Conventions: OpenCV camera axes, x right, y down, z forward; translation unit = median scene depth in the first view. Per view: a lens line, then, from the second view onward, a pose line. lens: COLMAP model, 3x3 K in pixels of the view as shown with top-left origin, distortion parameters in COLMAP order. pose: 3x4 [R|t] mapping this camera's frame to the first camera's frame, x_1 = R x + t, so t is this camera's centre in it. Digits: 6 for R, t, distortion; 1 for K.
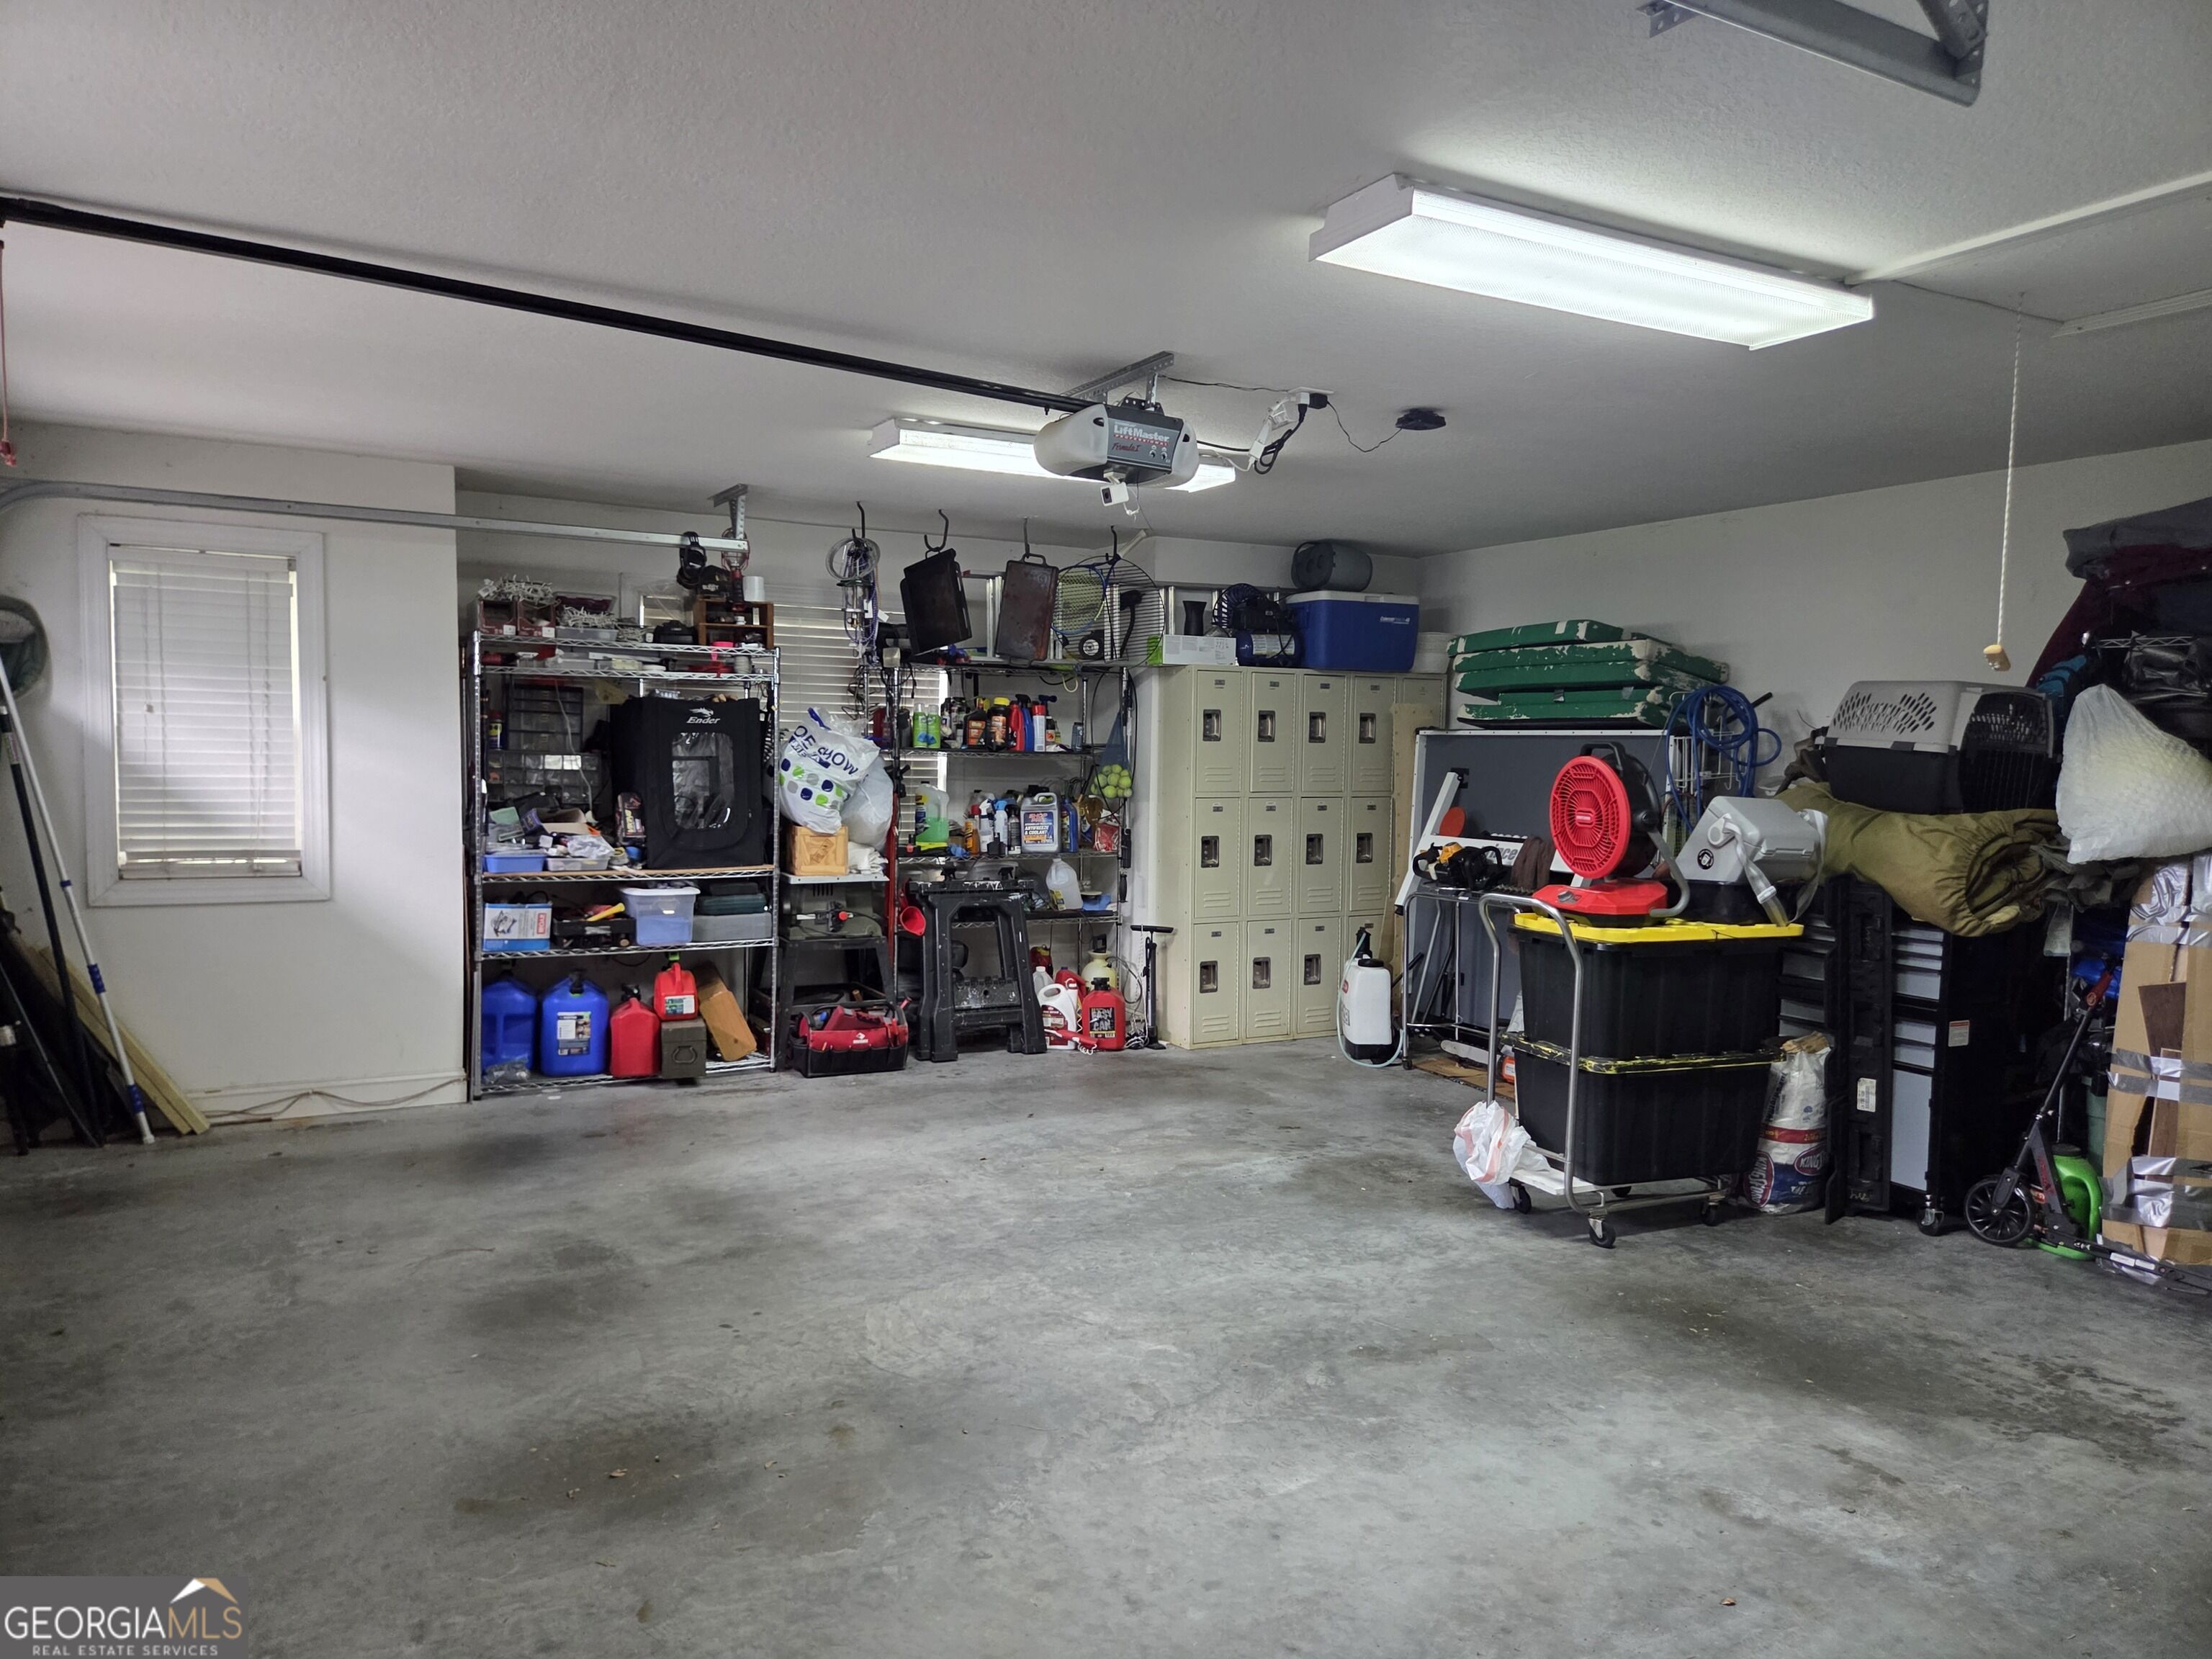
lens RADIAL K [[1488.1, 0, 1114.8], [0, 1488.1, 829.2], [0, 0, 1]] dist [0.059287, -0.058533]
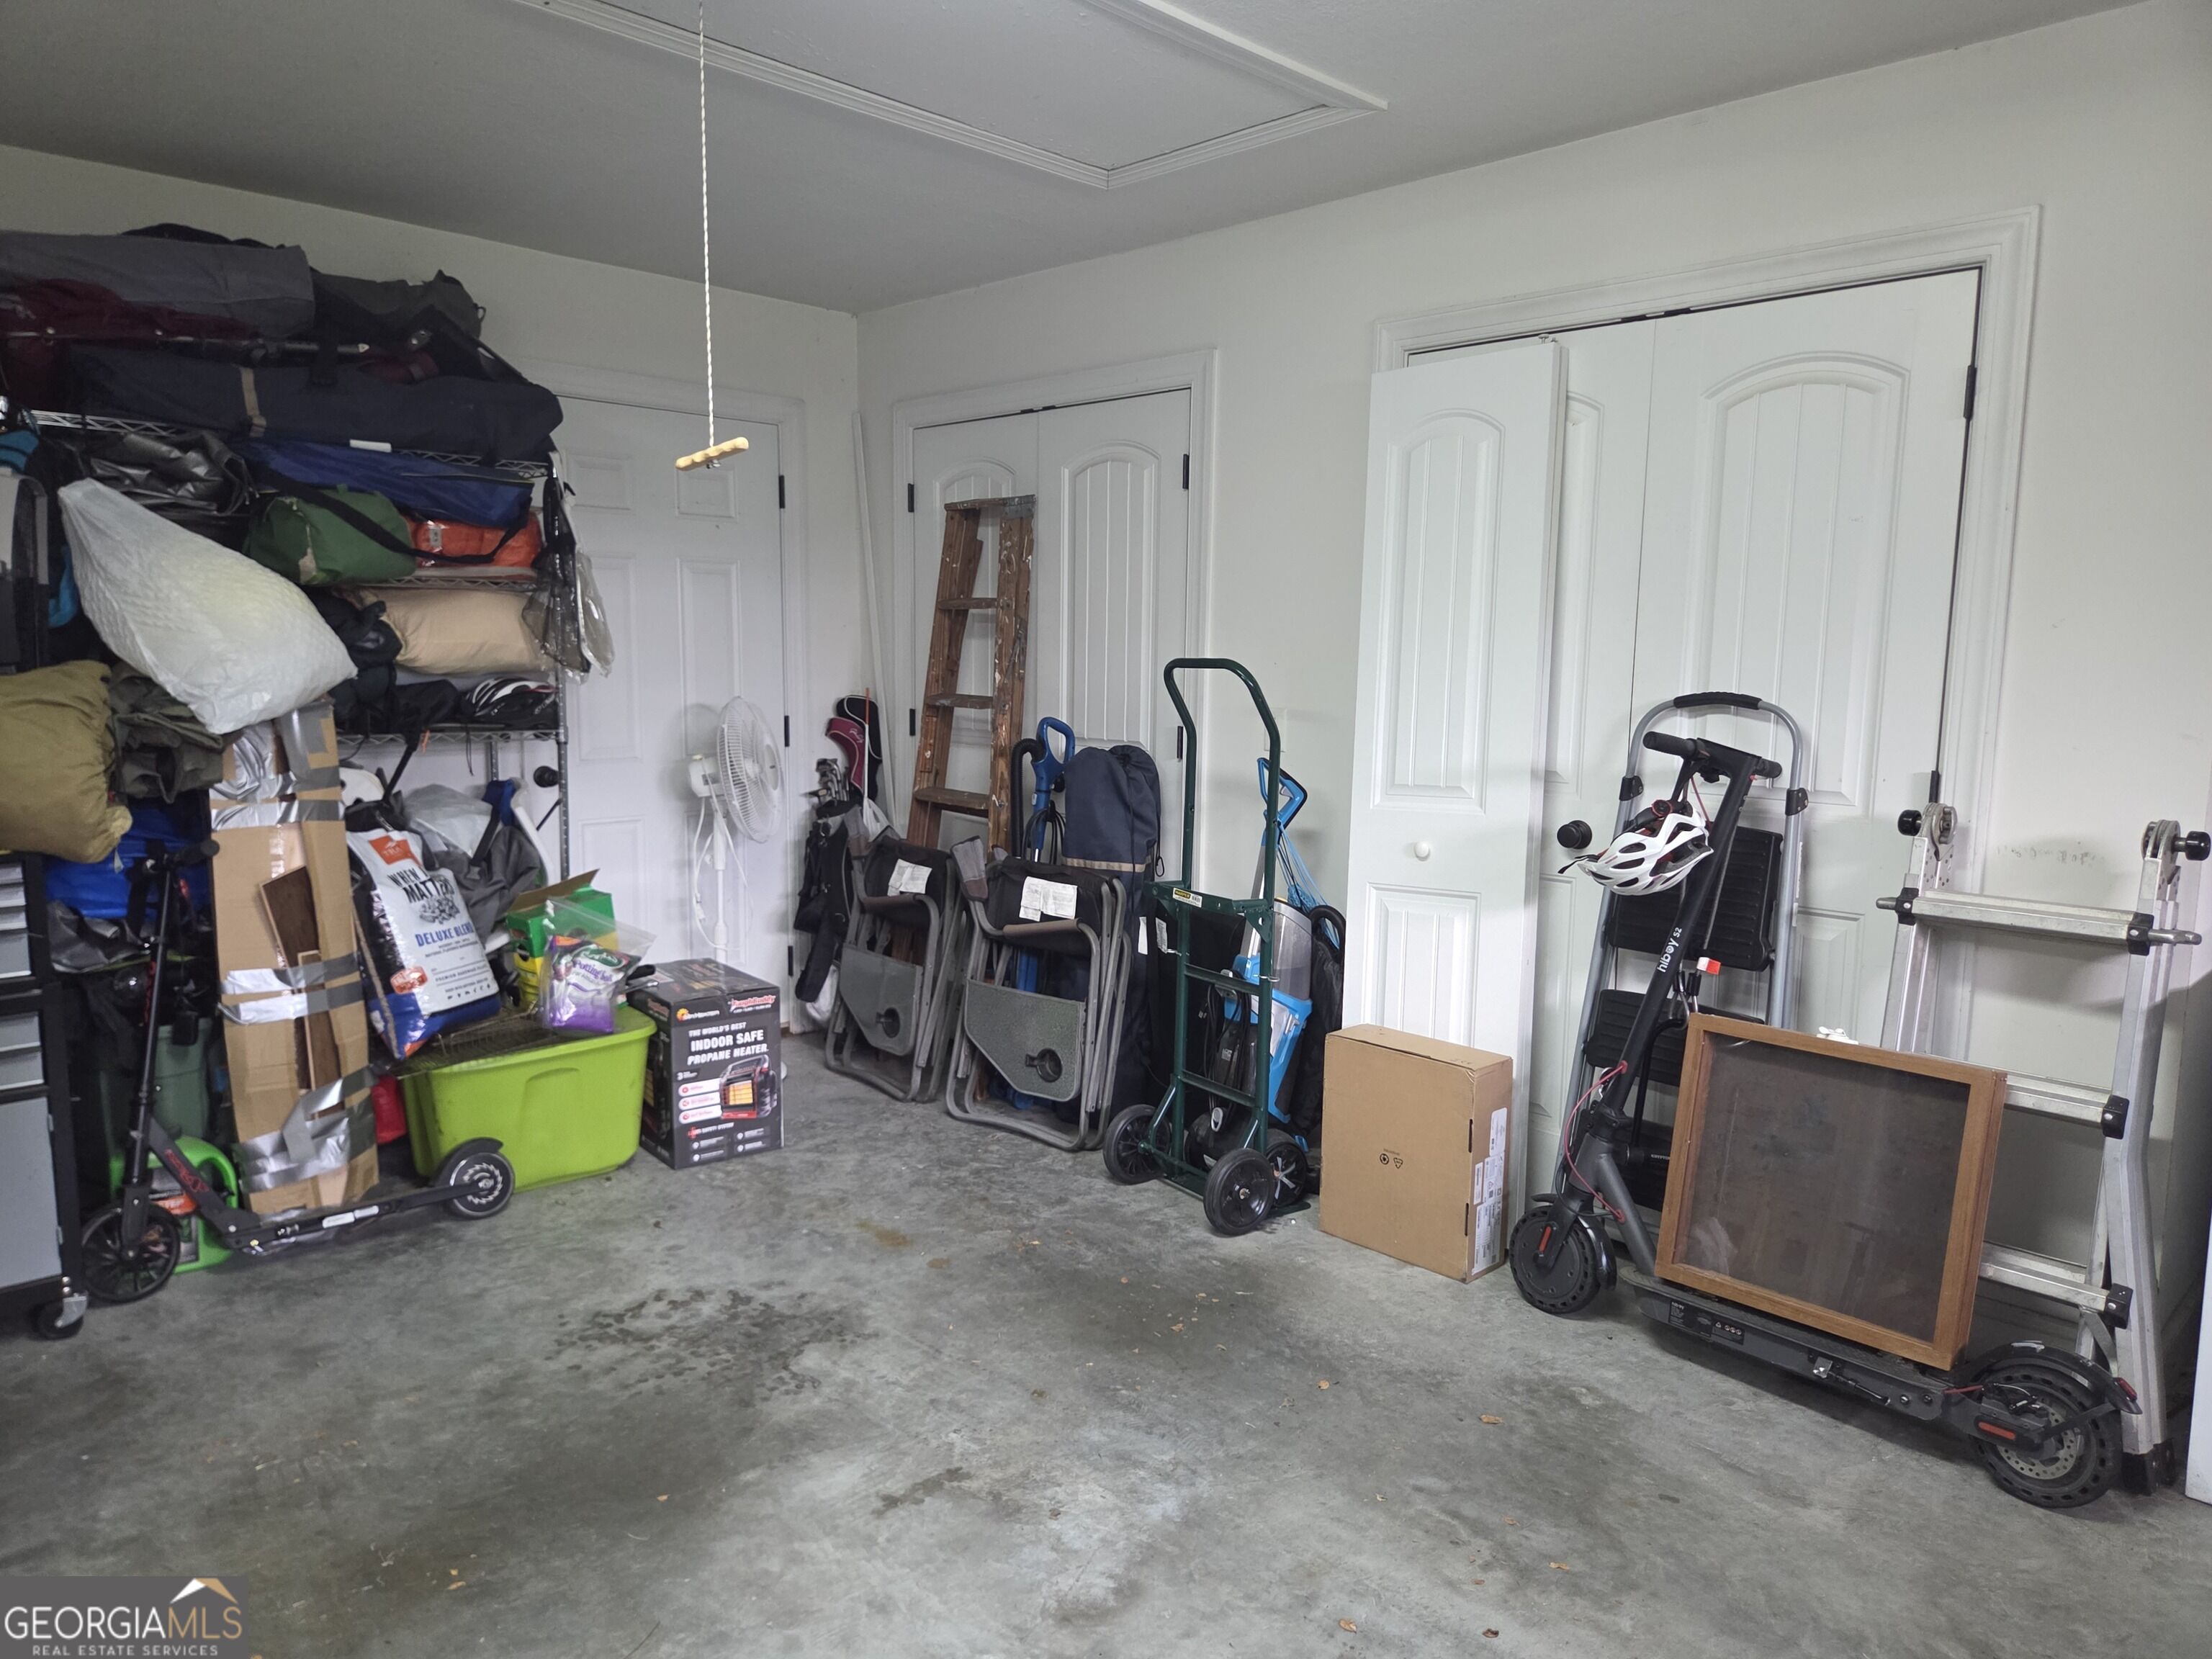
lens RADIAL K [[1486.7, 0, 1077.8], [0, 1486.7, 831.3], [0, 0, 1]] dist [0.070255, -0.060112]
pose [[-0.265057, -0.143617, 0.953477, -0.197929], [0.035214, 0.986744, 0.158417, -0.036750], [-0.963589, 0.075566, -0.256486, 0.939019]]
